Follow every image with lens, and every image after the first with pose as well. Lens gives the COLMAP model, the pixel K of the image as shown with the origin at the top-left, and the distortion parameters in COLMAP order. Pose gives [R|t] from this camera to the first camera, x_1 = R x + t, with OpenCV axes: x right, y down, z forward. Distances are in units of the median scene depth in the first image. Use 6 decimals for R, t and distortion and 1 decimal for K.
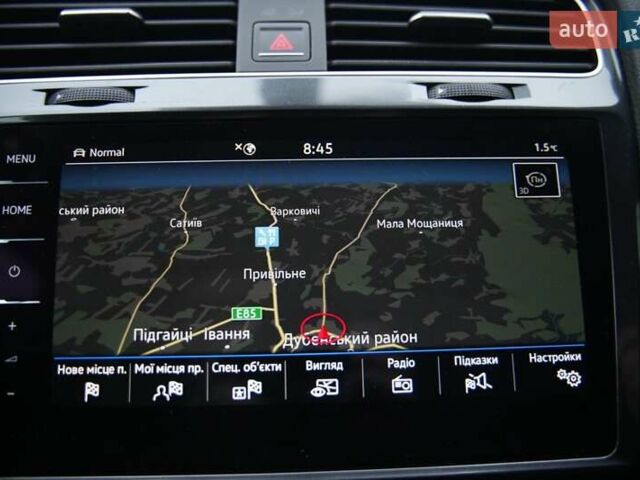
lens RADIAL K [[780.3, 0, 320.0], [0, 780.3, 240.0], [0, 0, 1]] dist [0.025421, -0.002090]
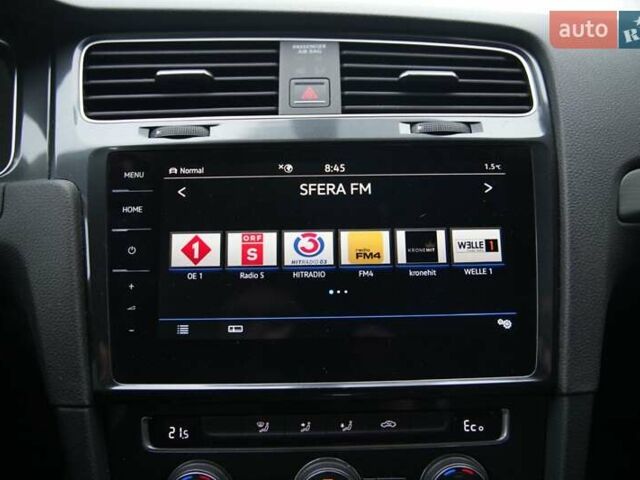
lens RADIAL K [[780.3, 0, 320.0], [0, 780.3, 240.0], [0, 0, 1]] dist [0.025421, -0.002090]
pose [[0.999728, 0.001948, -0.023255, 0.003653], [-0.002069, 0.999985, -0.005151, 0.024996], [0.023245, 0.005197, 0.999716, -0.444993]]
